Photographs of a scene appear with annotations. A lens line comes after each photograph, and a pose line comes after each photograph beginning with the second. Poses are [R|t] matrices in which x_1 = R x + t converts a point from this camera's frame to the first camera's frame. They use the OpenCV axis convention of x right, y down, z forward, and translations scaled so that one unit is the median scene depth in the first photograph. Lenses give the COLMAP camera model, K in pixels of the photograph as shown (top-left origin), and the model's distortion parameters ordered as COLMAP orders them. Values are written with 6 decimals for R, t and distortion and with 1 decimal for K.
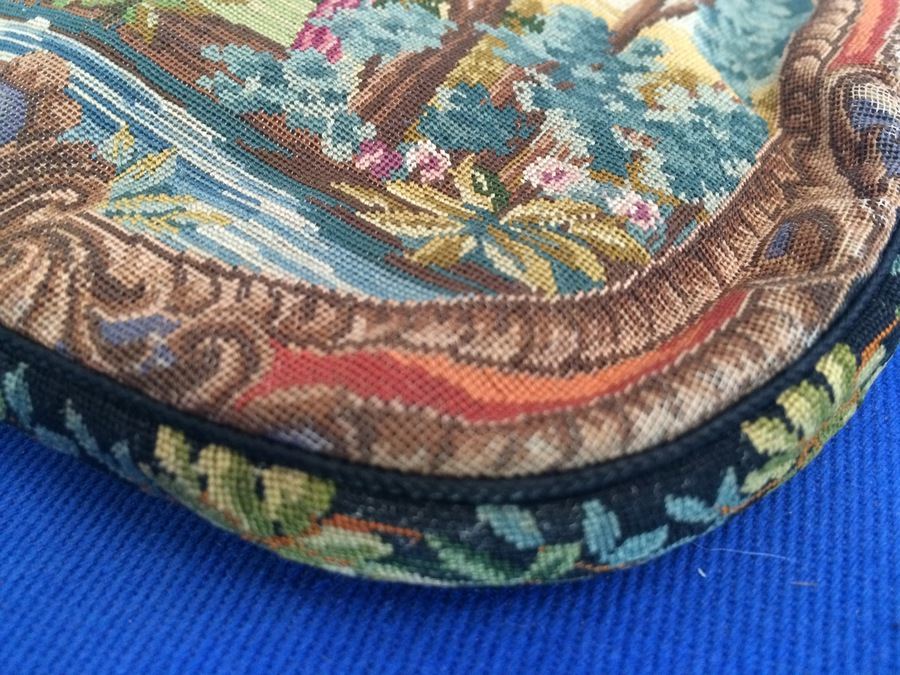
lens RADIAL K [[818.0, 0, 450.0], [0, 818.0, 337.5], [0, 0, 1]] dist [0.069567, -0.167509]
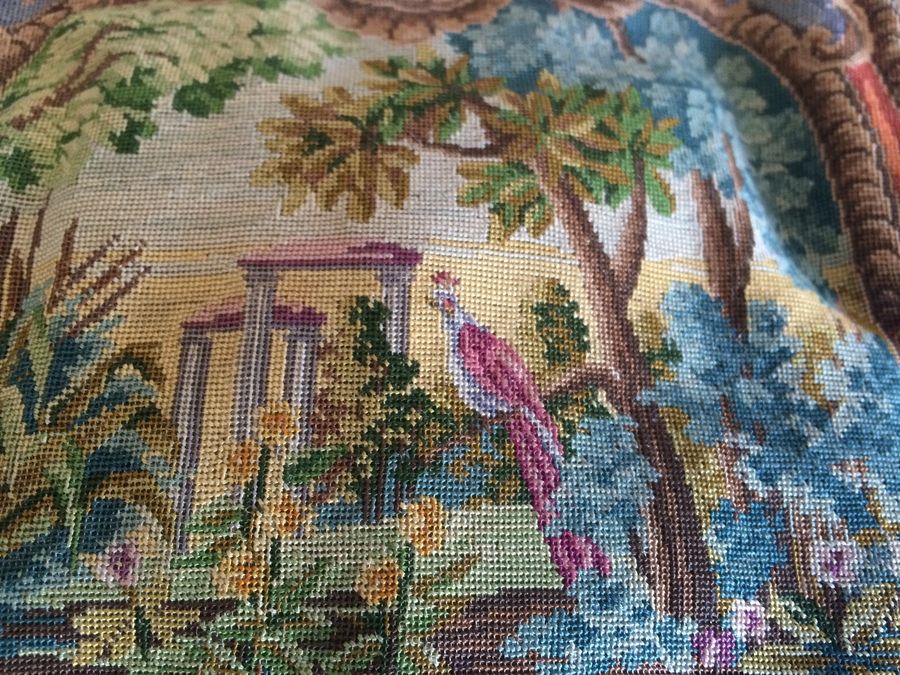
lens RADIAL K [[818.0, 0, 450.0], [0, 818.0, 337.5], [0, 0, 1]] dist [0.069567, -0.167509]
pose [[0.812866, -0.539416, 0.219724, -0.388571], [0.381527, 0.778159, 0.498904, -1.206523], [-0.440097, -0.321712, 0.838341, 0.371089]]
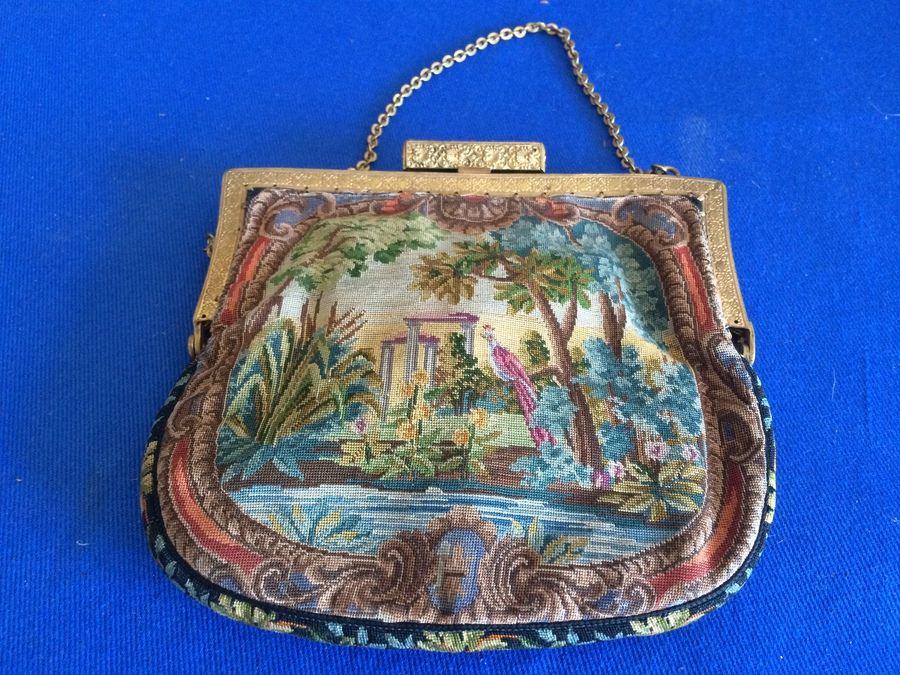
lens RADIAL K [[791.4, 0, 450.0], [0, 791.4, 337.5], [0, 0, 1]] dist [0.089552, -0.151900]
pose [[0.834241, -0.460593, 0.303144, -1.023083], [0.374963, 0.876963, 0.300563, -1.517628], [-0.404283, -0.137074, 0.904304, -0.985548]]
